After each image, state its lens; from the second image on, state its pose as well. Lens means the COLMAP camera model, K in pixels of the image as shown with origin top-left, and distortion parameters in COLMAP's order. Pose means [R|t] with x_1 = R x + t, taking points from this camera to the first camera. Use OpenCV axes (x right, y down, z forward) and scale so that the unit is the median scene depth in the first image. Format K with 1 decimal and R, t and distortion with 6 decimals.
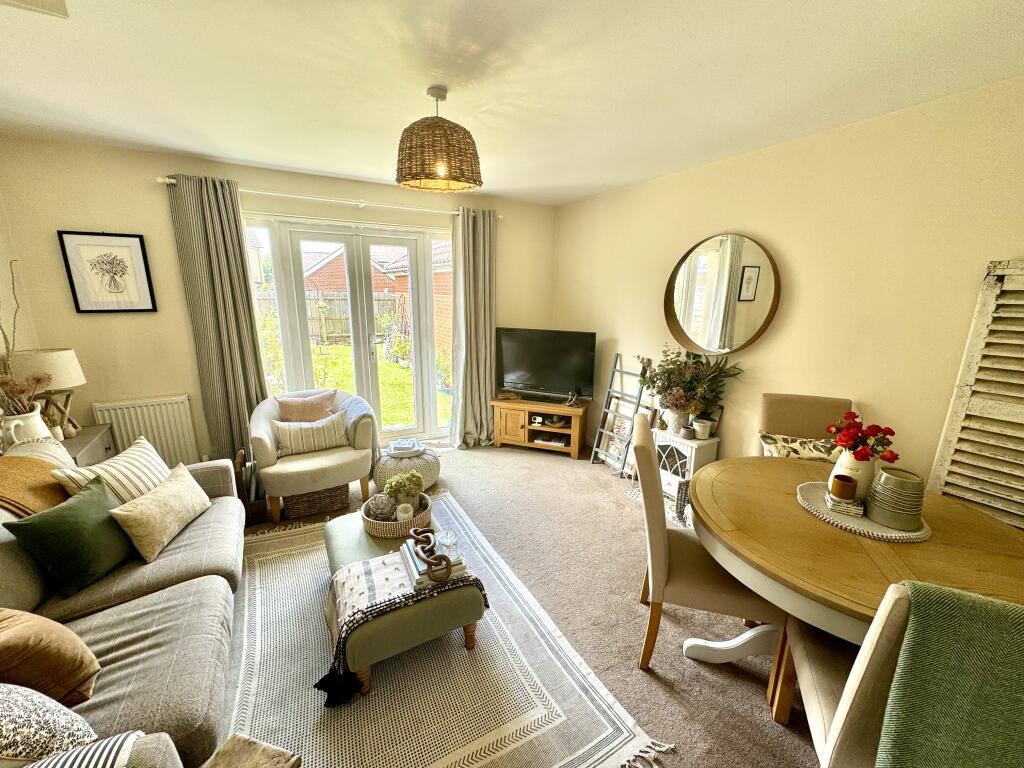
lens RADIAL K [[406.8, 0, 517.6], [0, 406.8, 381.0], [0, 0, 1]] dist [-0.001474, 0.000186]
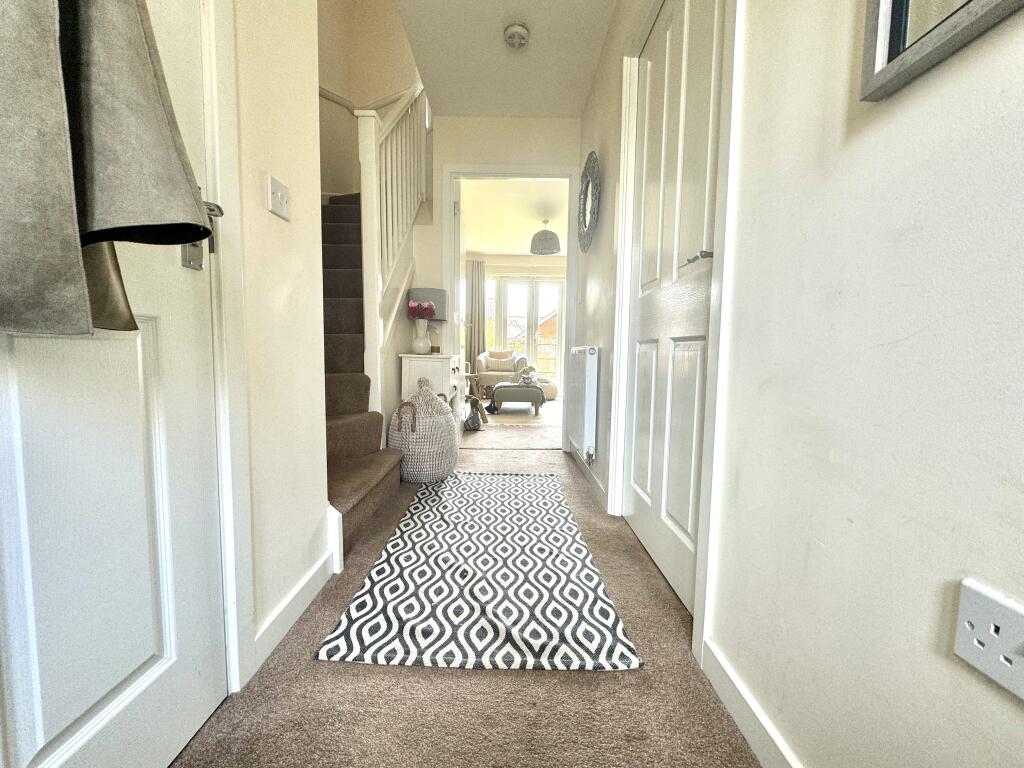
lens RADIAL K [[406.8, 0, 511.9], [0, 406.8, 386.0], [0, 0, 1]] dist [-0.001474, 0.000186]
pose [[0.869525, 0.034973, -0.492648, 0.690616], [-0.112184, 0.985402, -0.128051, 0.549009], [0.480978, 0.166610, 0.860756, -0.922151]]
